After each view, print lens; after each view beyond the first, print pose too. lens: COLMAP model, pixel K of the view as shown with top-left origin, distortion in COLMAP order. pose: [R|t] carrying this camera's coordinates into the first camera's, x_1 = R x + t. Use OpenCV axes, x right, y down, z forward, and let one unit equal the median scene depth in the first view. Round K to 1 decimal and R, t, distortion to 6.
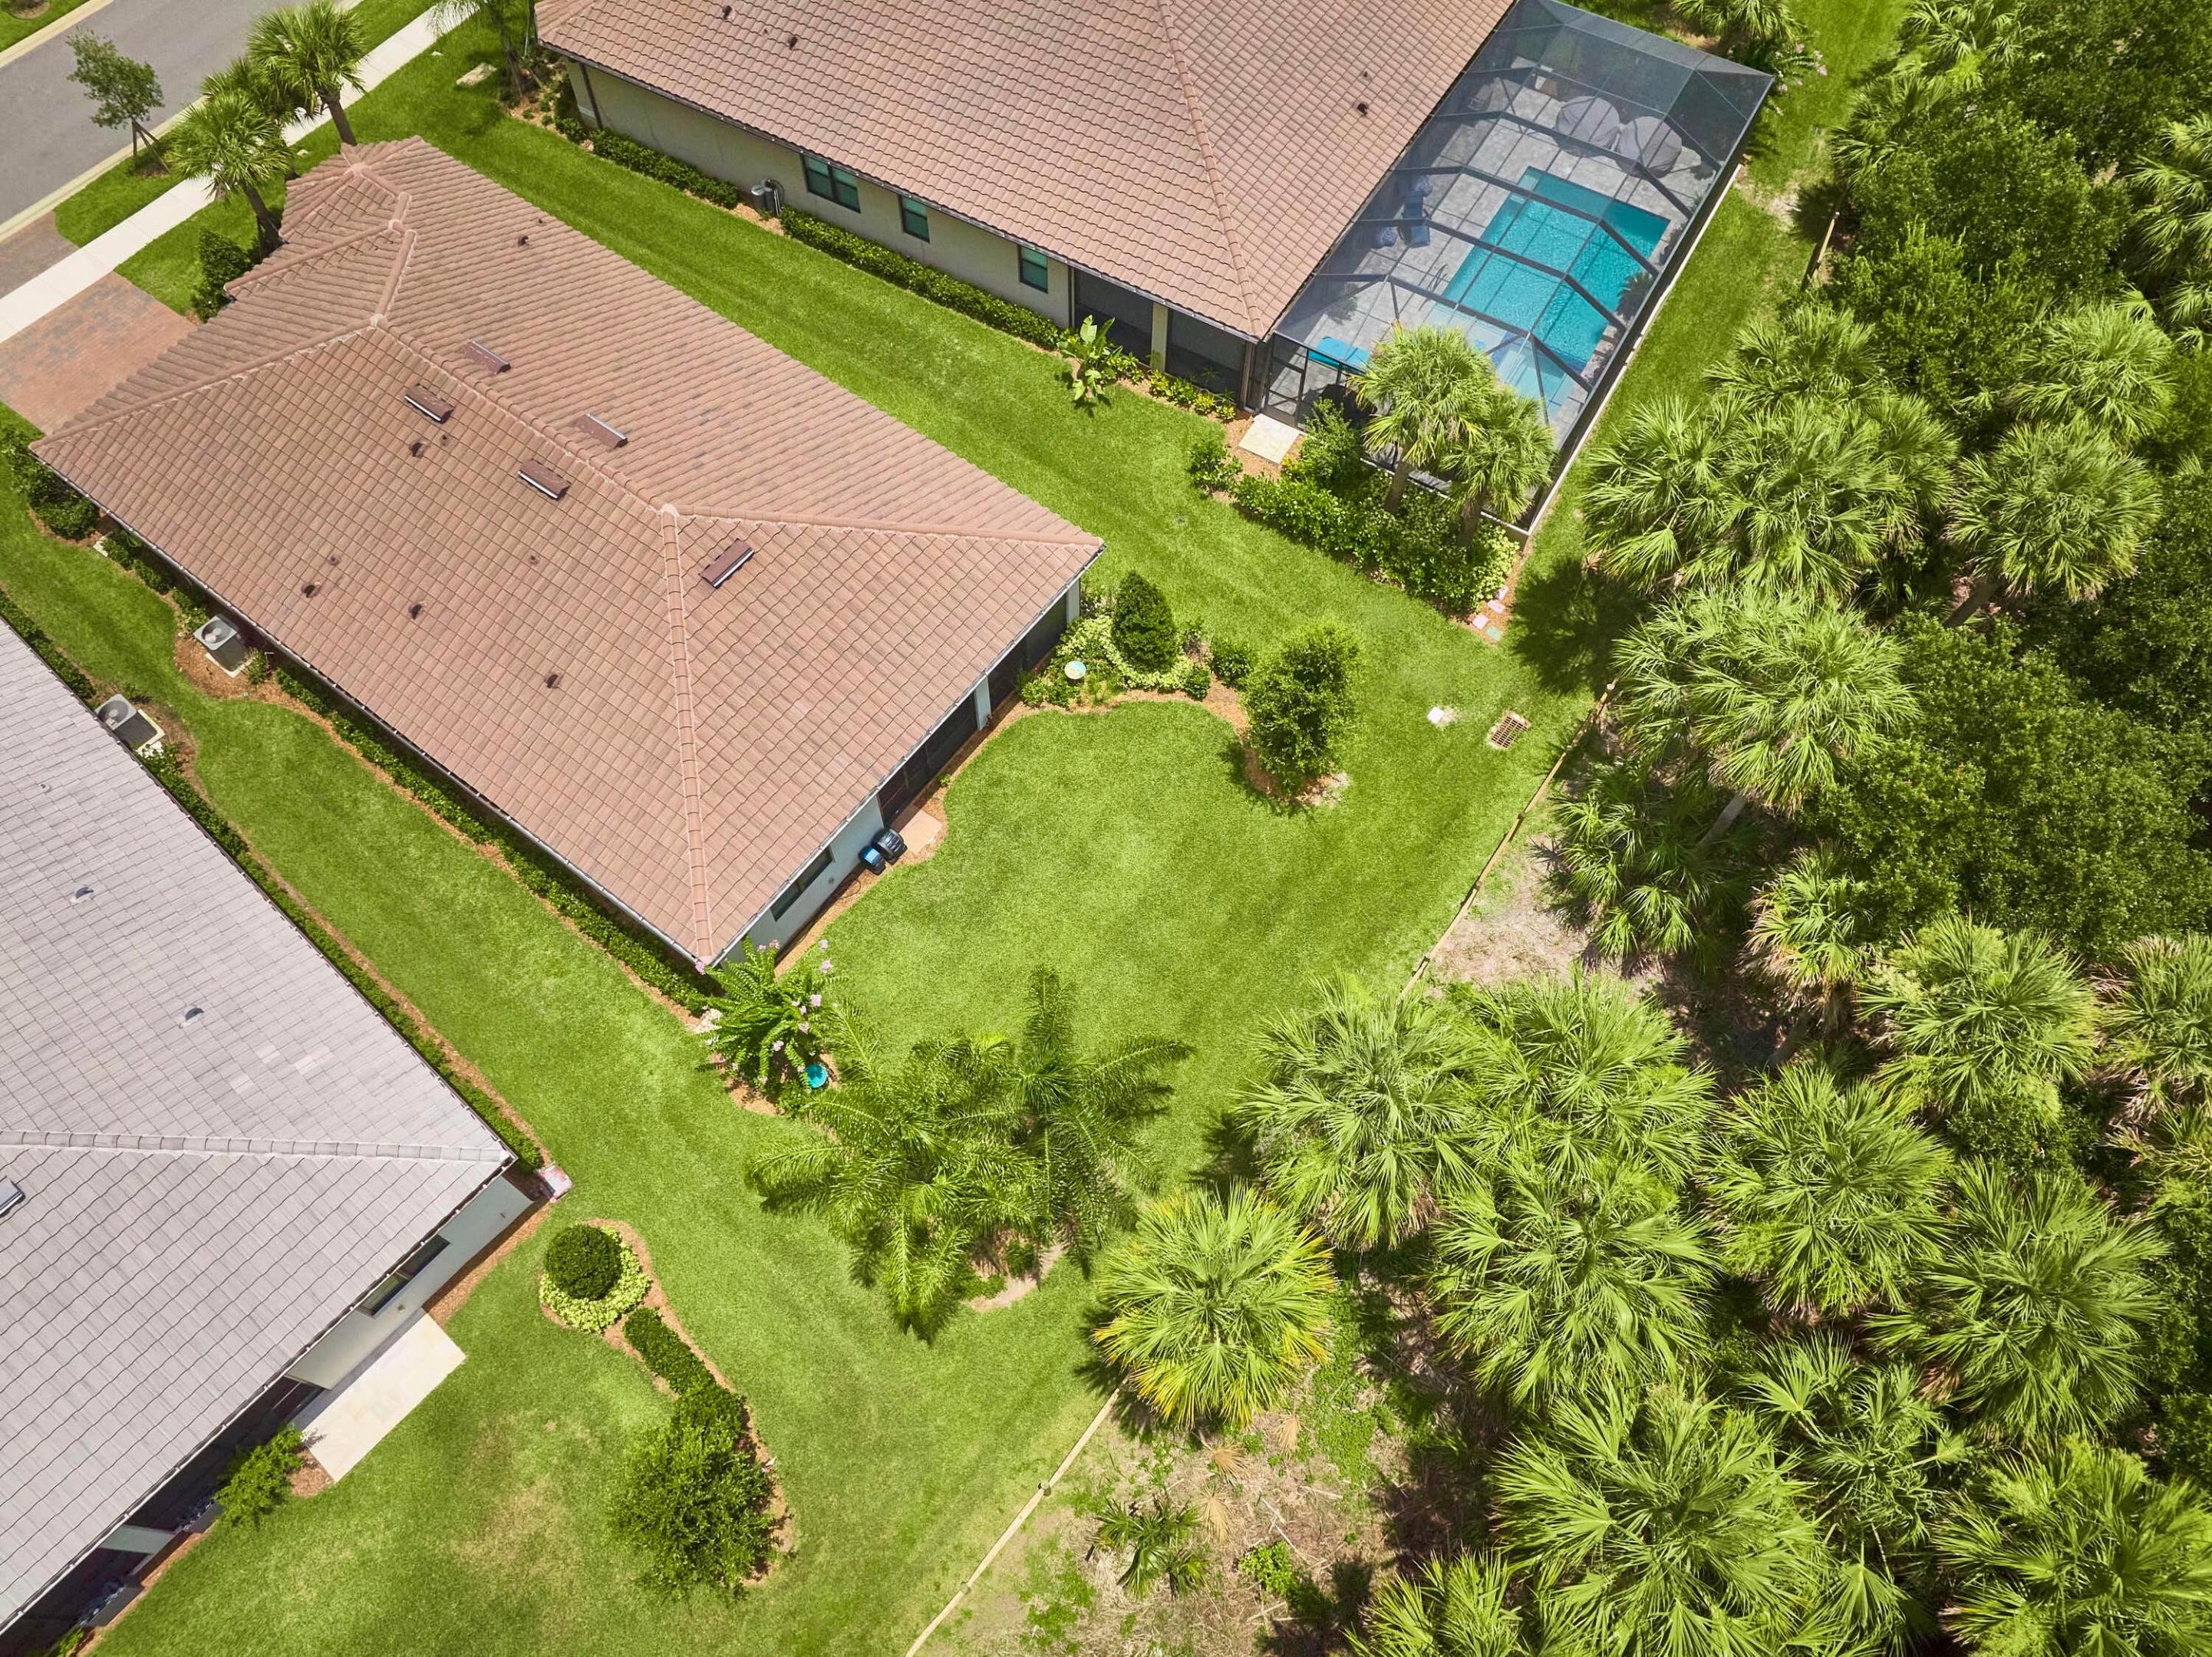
lens RADIAL K [[1560.5, 0, 1098.8], [0, 1560.5, 829.8], [0, 0, 1]] dist [-0.035923, 0.011160]
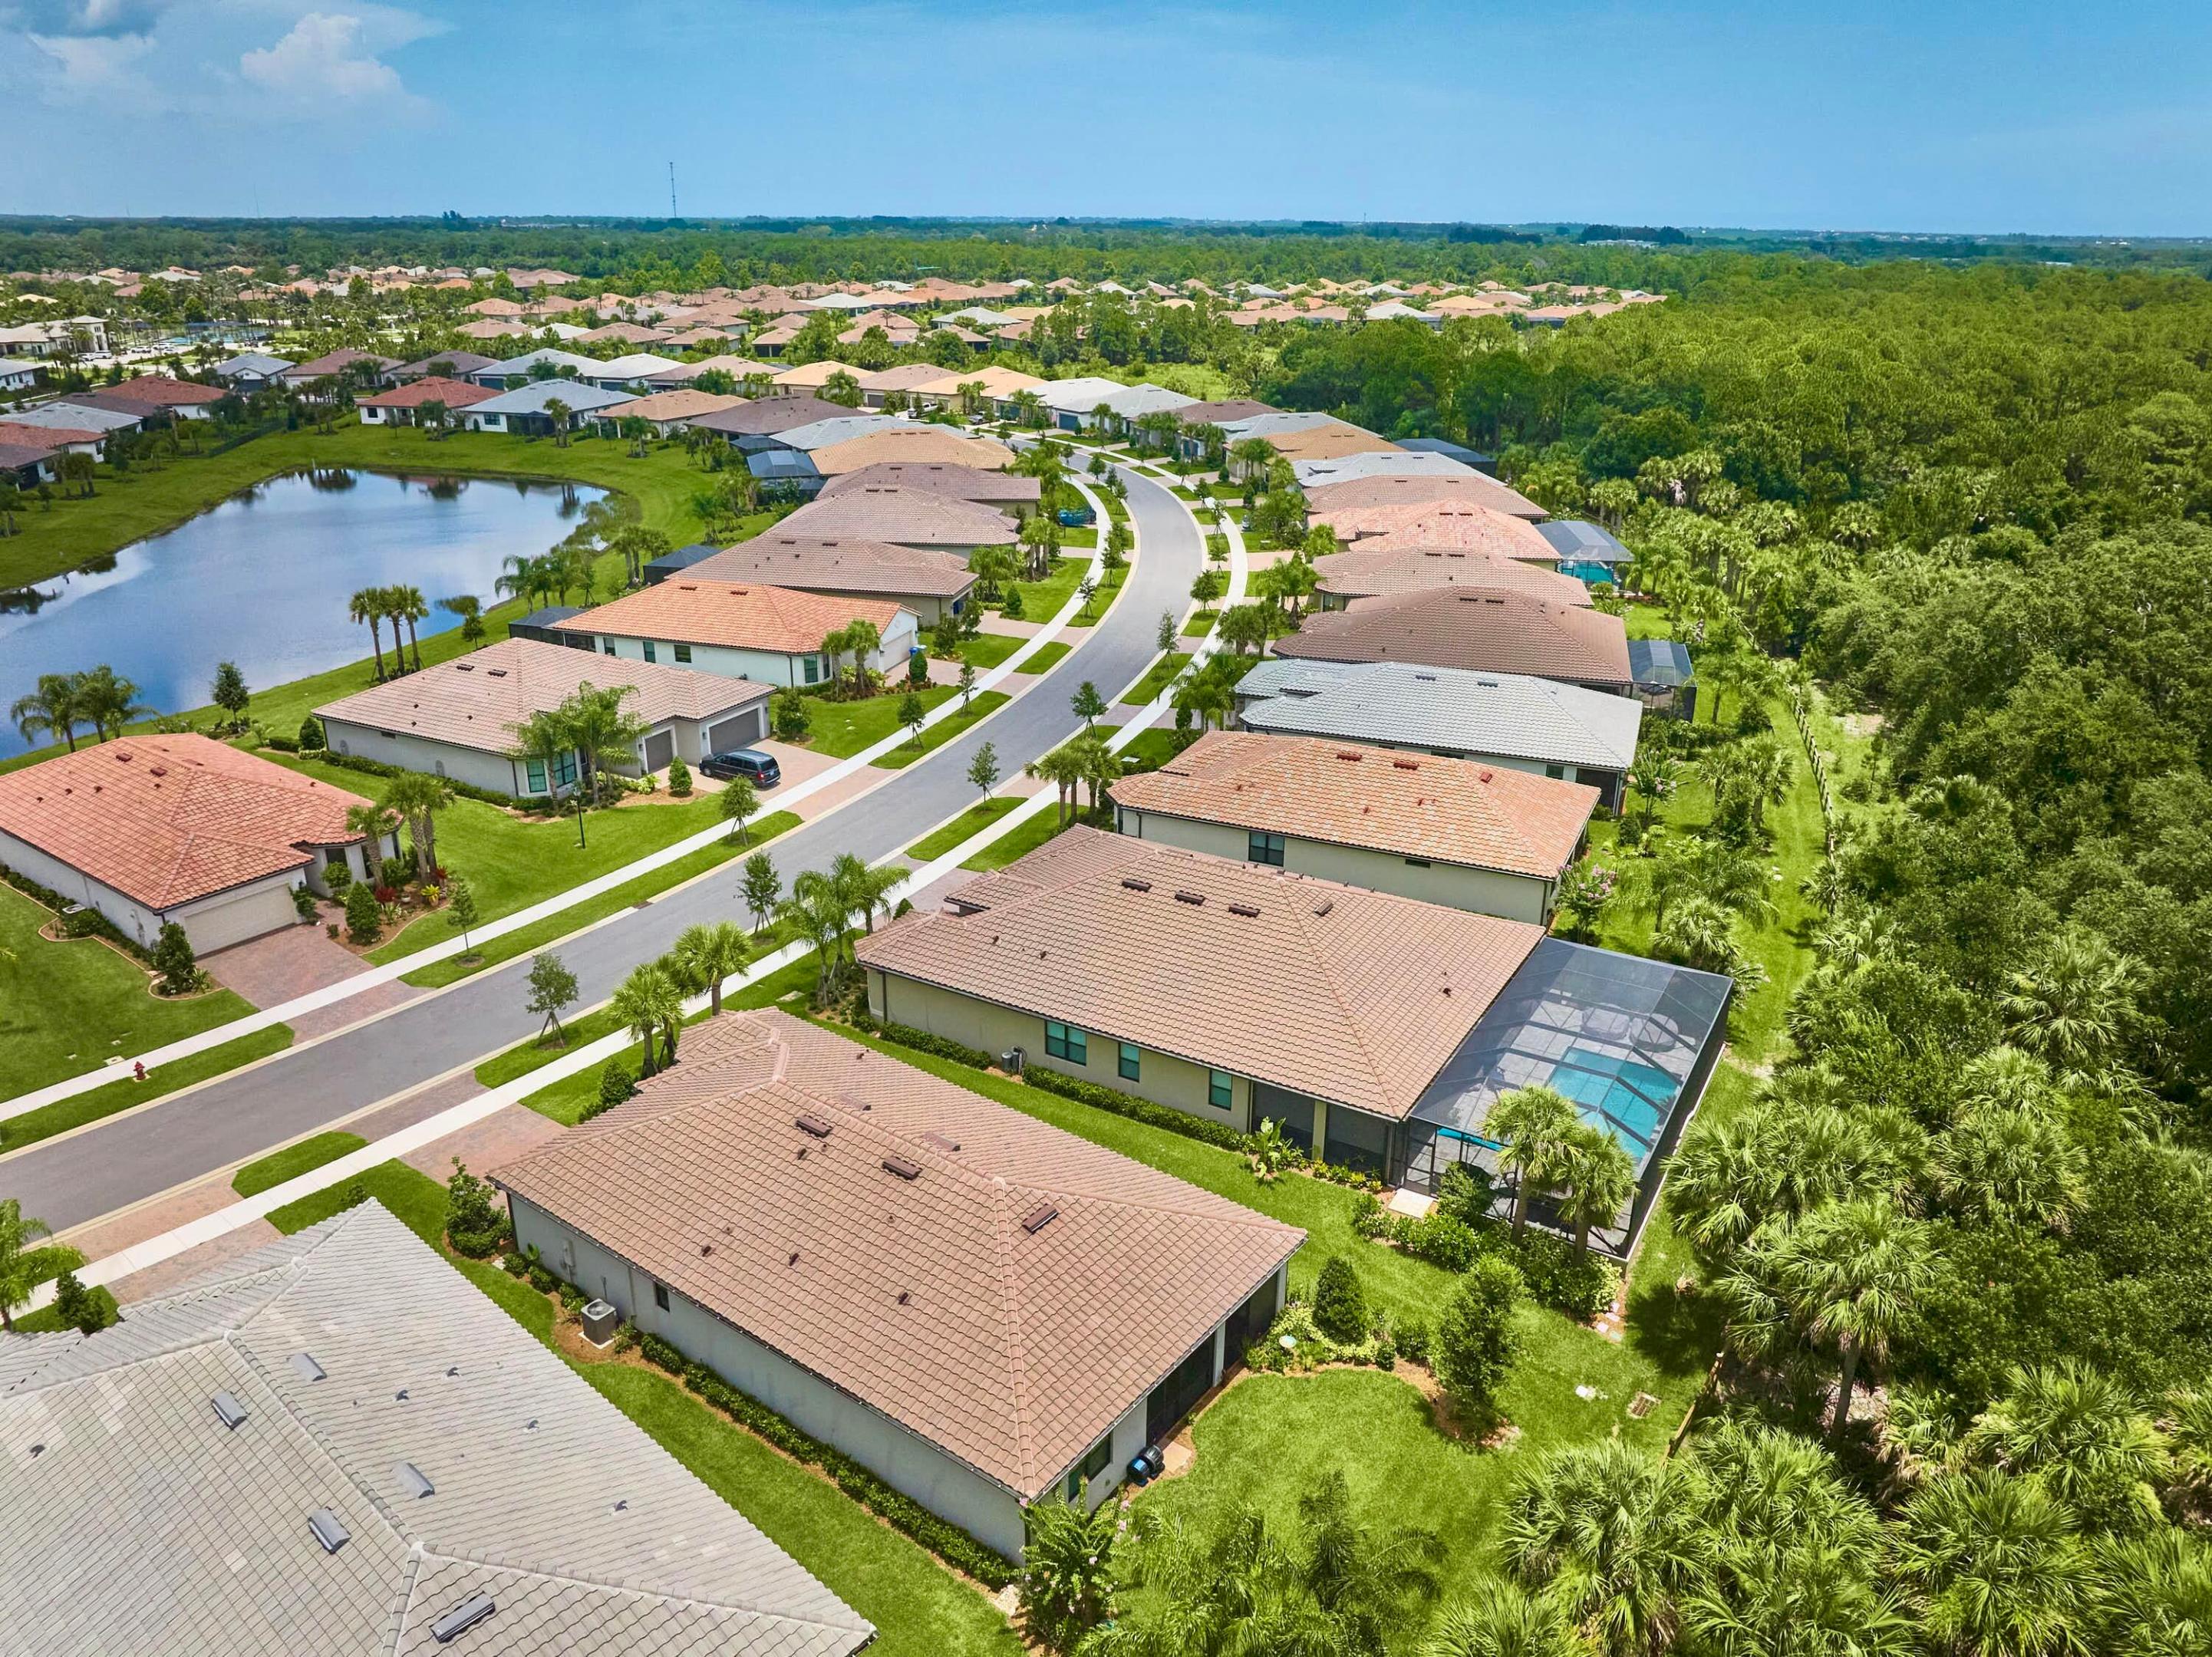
lens RADIAL K [[1560.5, 0, 1112.8], [0, 1560.5, 828.0], [0, 0, 1]] dist [-0.035923, 0.011160]
pose [[0.999998, -0.001942, -0.000127, -0.150132], [0.001408, 0.766995, -0.641651, 0.369624], [0.001343, 0.641650, 0.766996, -0.208490]]
